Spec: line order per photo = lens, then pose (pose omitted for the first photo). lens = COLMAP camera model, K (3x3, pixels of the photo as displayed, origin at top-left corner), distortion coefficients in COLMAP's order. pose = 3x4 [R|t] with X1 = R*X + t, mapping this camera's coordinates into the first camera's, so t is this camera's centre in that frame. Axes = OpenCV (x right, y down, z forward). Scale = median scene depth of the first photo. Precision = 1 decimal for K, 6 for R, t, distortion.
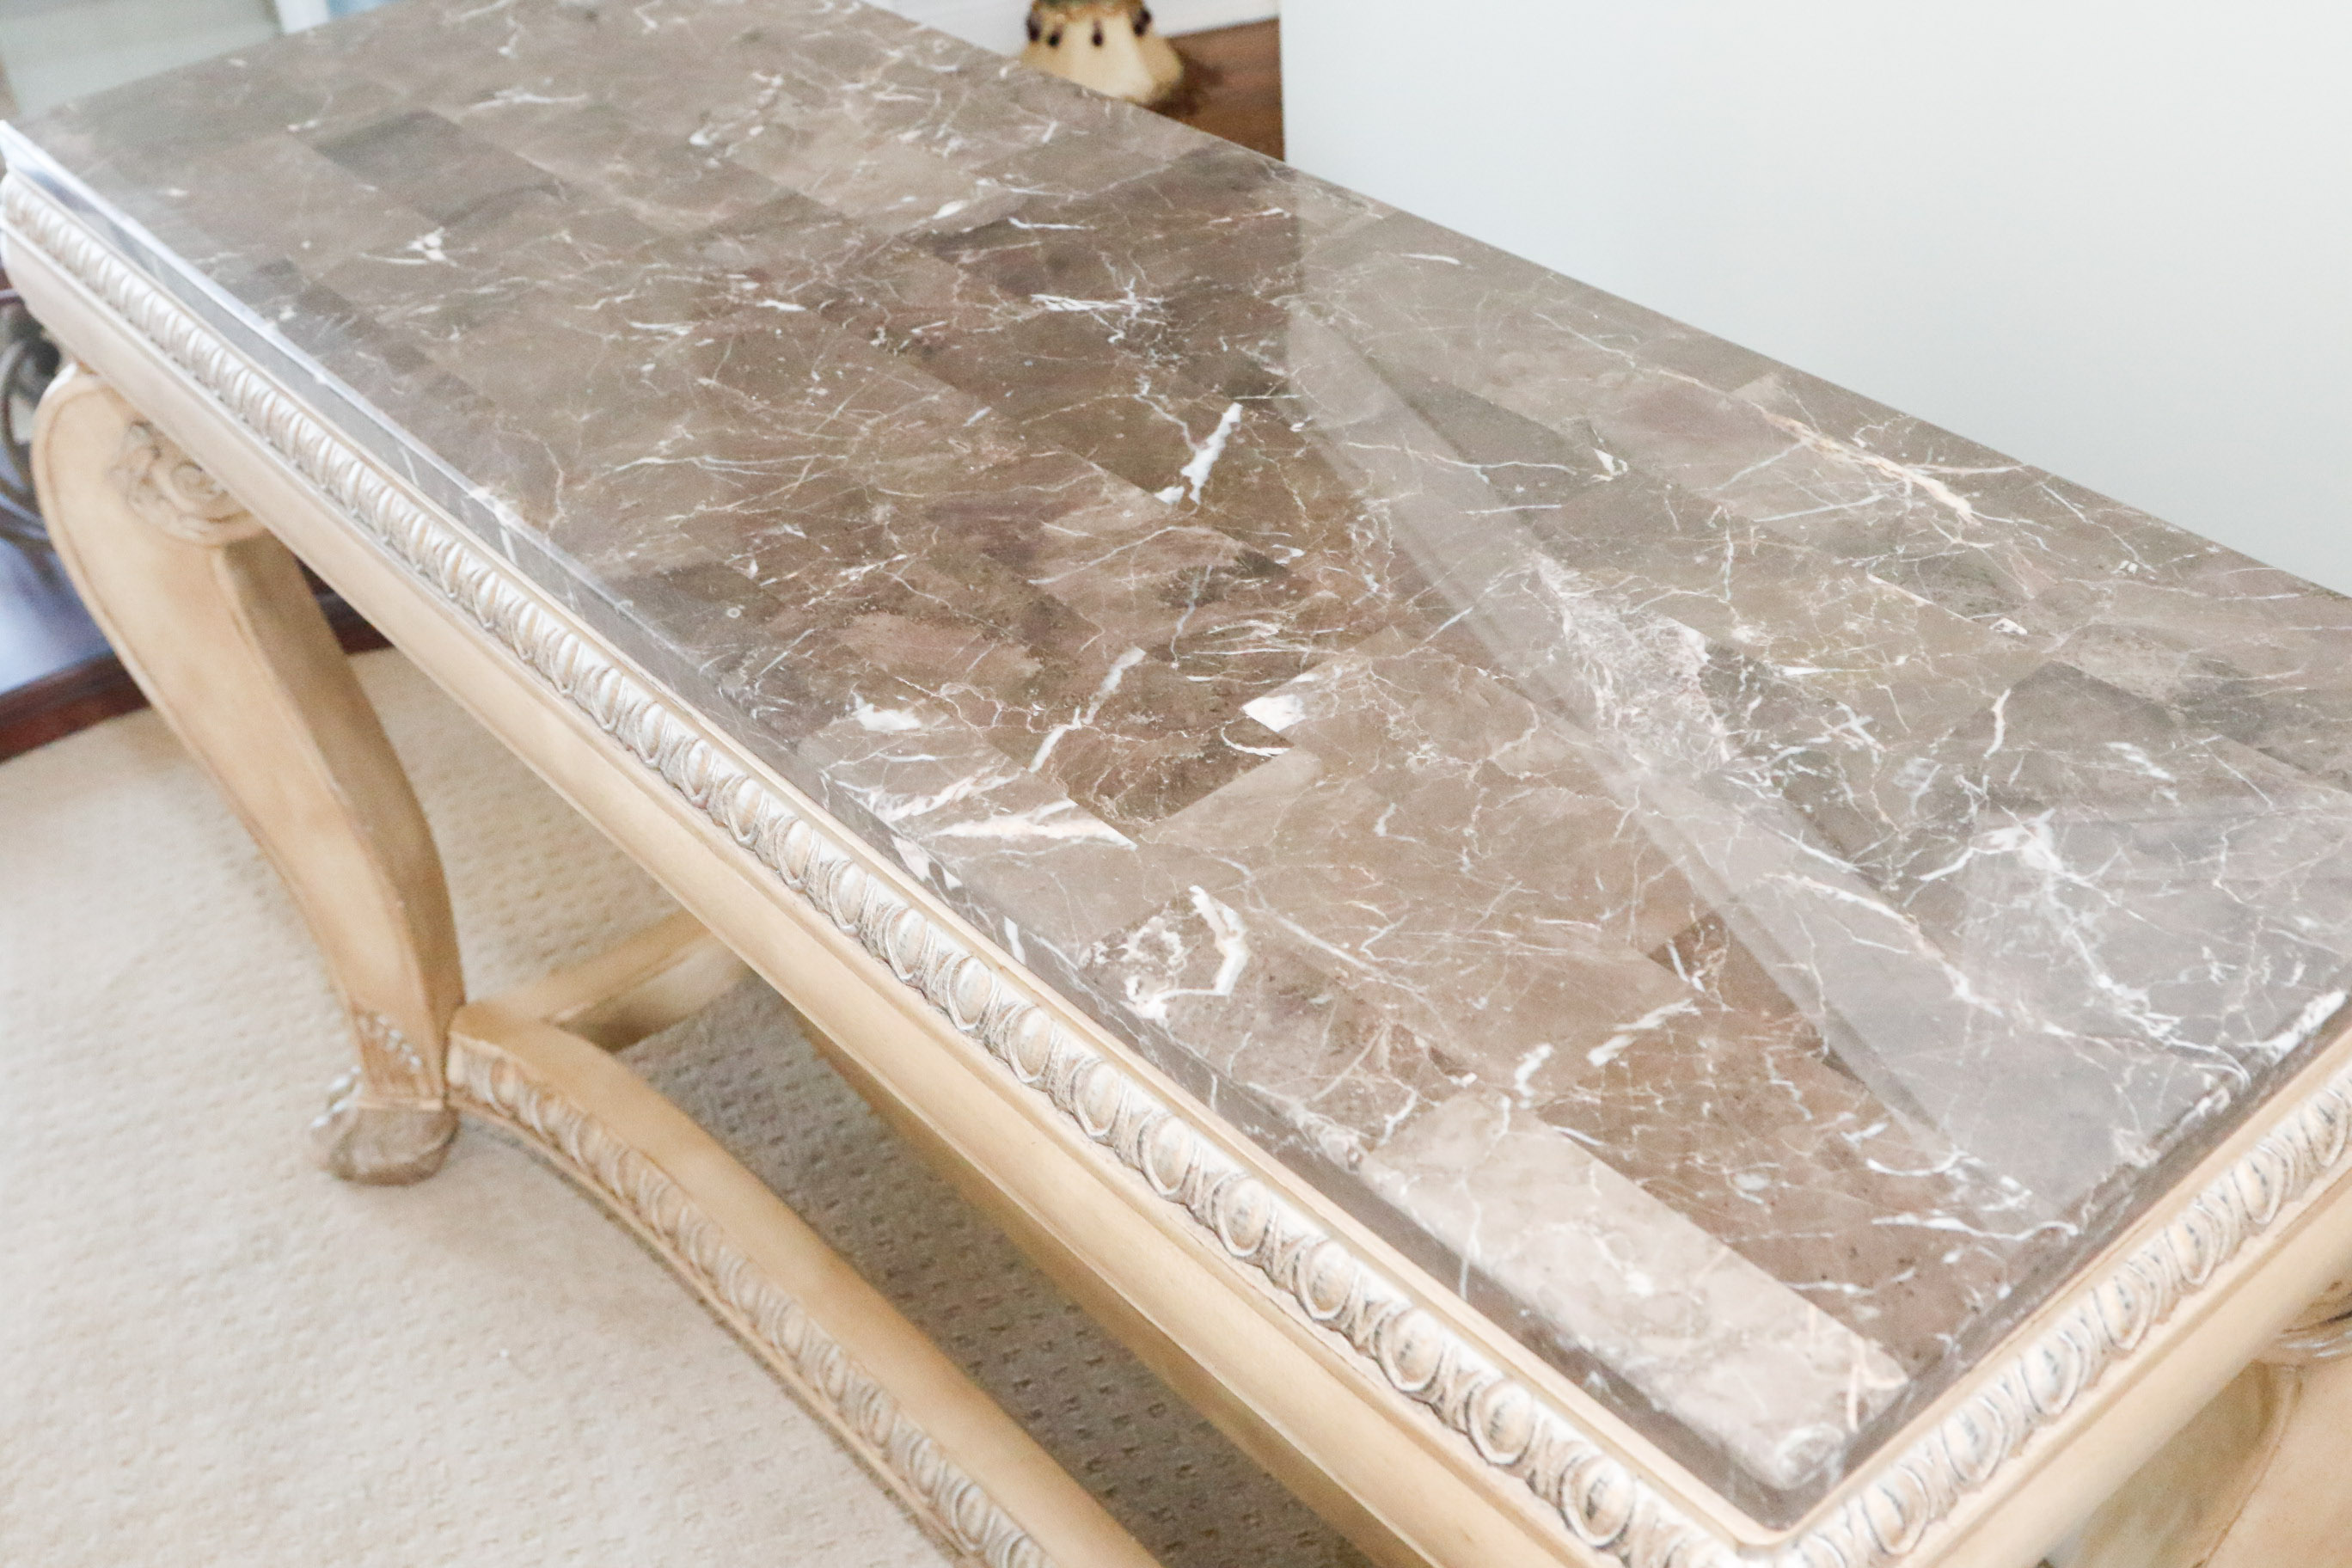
lens RADIAL K [[2501.5, 0, 1236.5], [0, 2501.5, 828.8], [0, 0, 1]] dist [-0.099222, 0.000000]
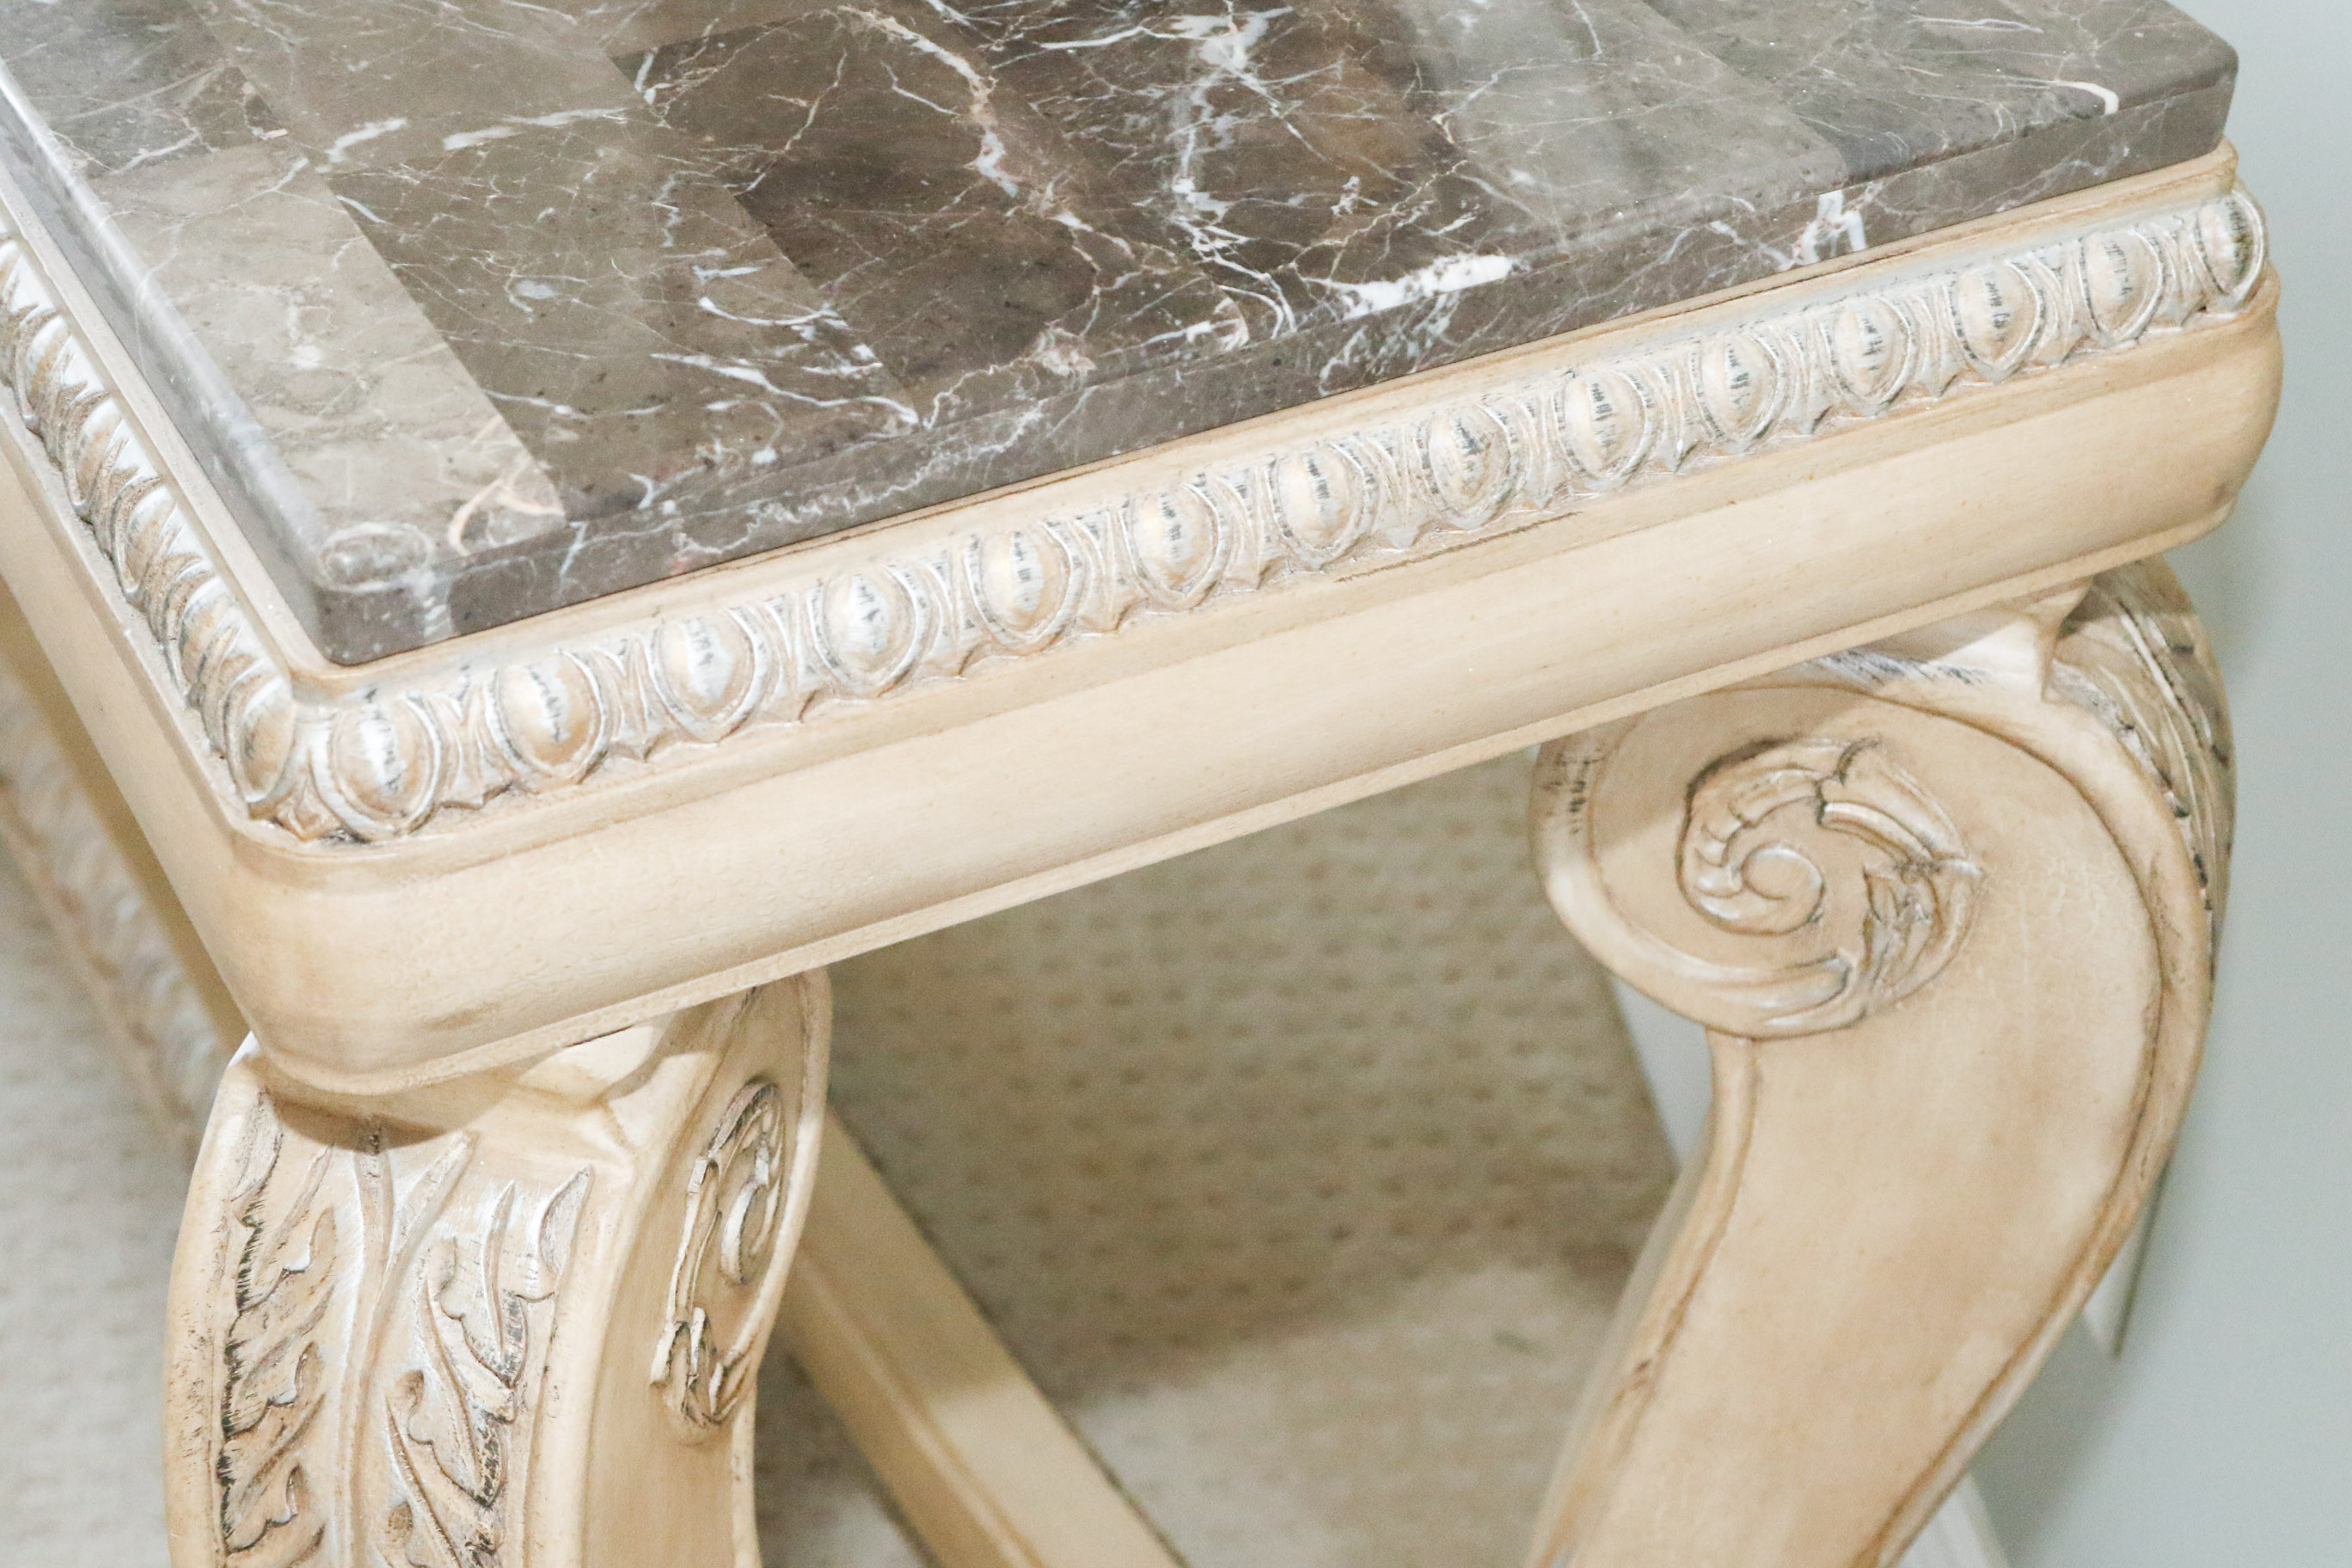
lens RADIAL K [[4072.4, 0, 1172.3], [0, 4072.4, 788.4], [0, 0, 1]] dist [0.028413, 0.000000]
pose [[0.973392, 0.200044, -0.111758, 0.391676], [-0.197908, 0.979761, 0.030005, 0.150266], [0.115498, -0.007089, 0.993282, -0.126532]]
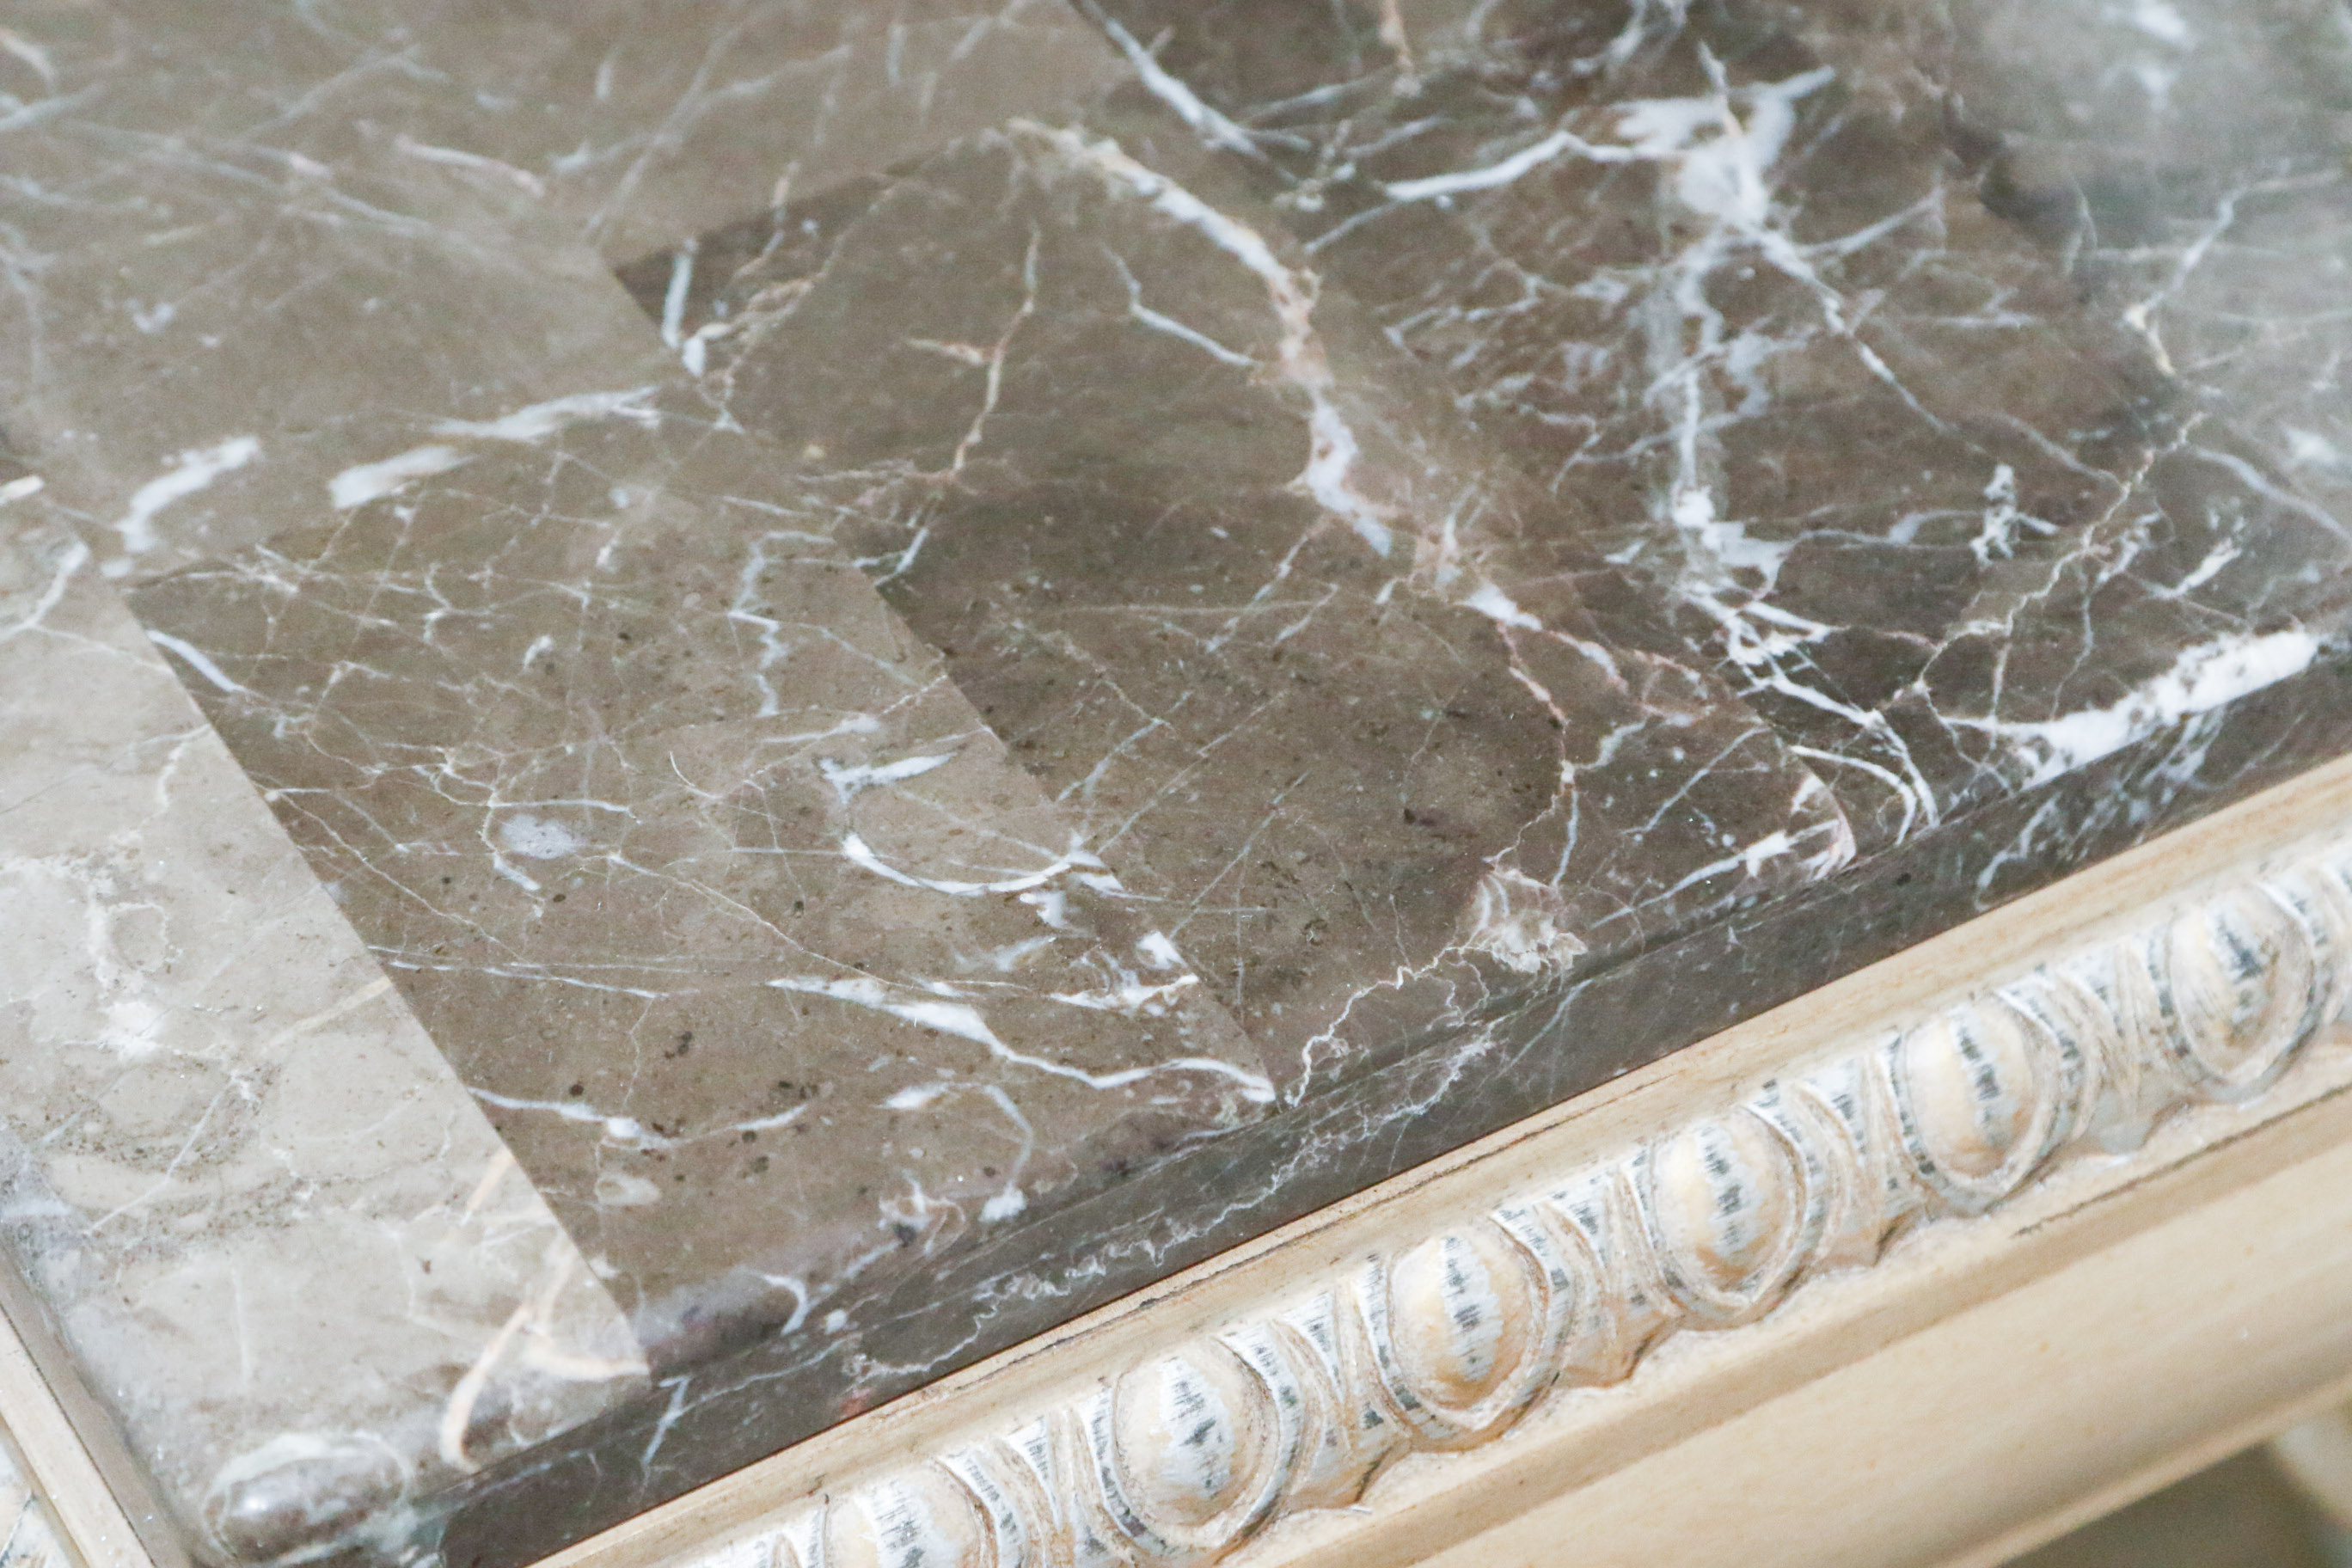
lens RADIAL K [[6001.6, 0, 1149.5], [0, 6001.6, 768.2], [0, 0, 1]] dist [0.160797, 0.000000]
pose [[0.981997, 0.159620, -0.101012, 0.281535], [-0.146515, 0.981145, 0.126048, -0.003587], [0.119227, -0.108979, 0.986868, 0.042155]]
